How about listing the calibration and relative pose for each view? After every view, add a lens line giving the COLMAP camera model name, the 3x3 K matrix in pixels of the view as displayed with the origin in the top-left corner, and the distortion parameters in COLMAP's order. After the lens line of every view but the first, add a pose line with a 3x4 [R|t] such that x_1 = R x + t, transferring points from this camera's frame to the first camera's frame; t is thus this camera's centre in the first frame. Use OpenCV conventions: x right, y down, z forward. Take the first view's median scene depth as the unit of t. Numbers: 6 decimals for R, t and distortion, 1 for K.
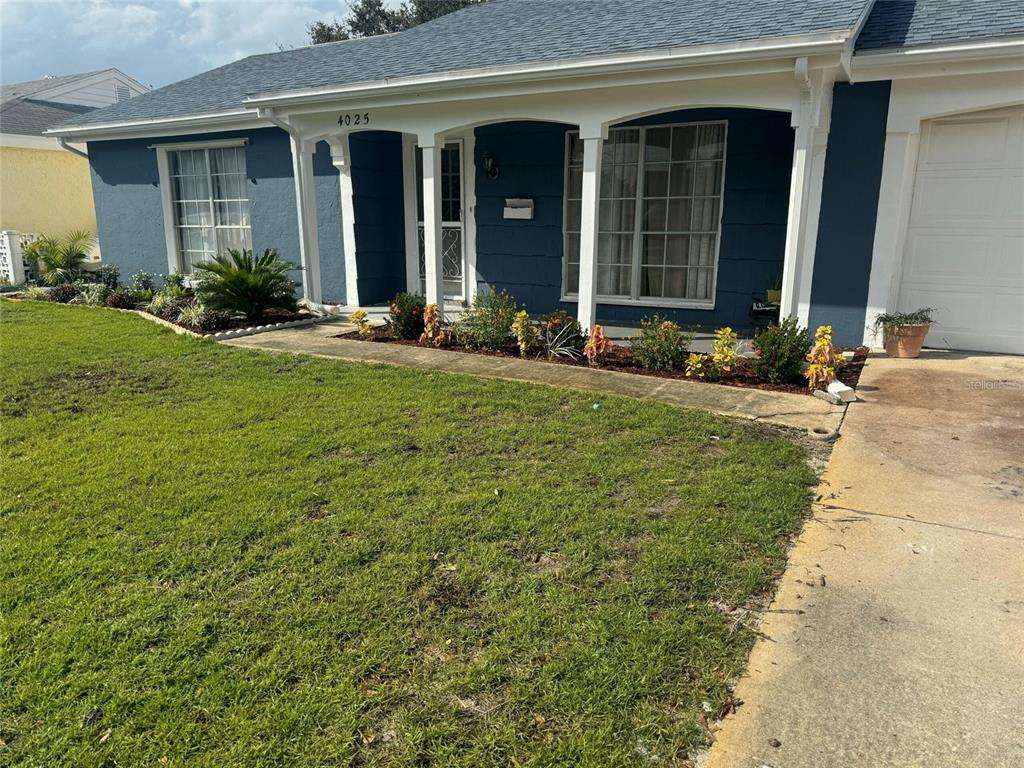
lens RADIAL K [[705.6, 0, 513.2], [0, 705.6, 379.7], [0, 0, 1]] dist [0.083087, -0.104729]
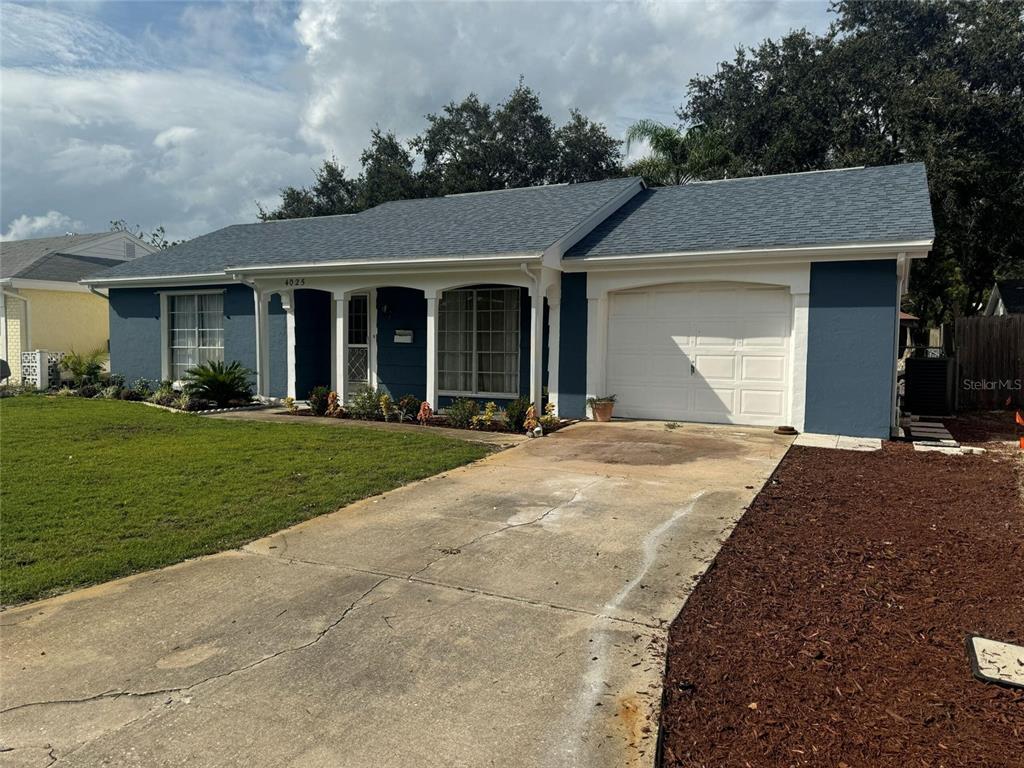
lens RADIAL K [[705.6, 0, 513.2], [0, 705.6, 379.7], [0, 0, 1]] dist [0.083087, -0.104729]
pose [[0.998893, 0.005885, 0.046660, 0.170795], [0.002321, 0.984762, -0.173891, 0.116408], [-0.046972, 0.173807, 0.983659, -0.495240]]
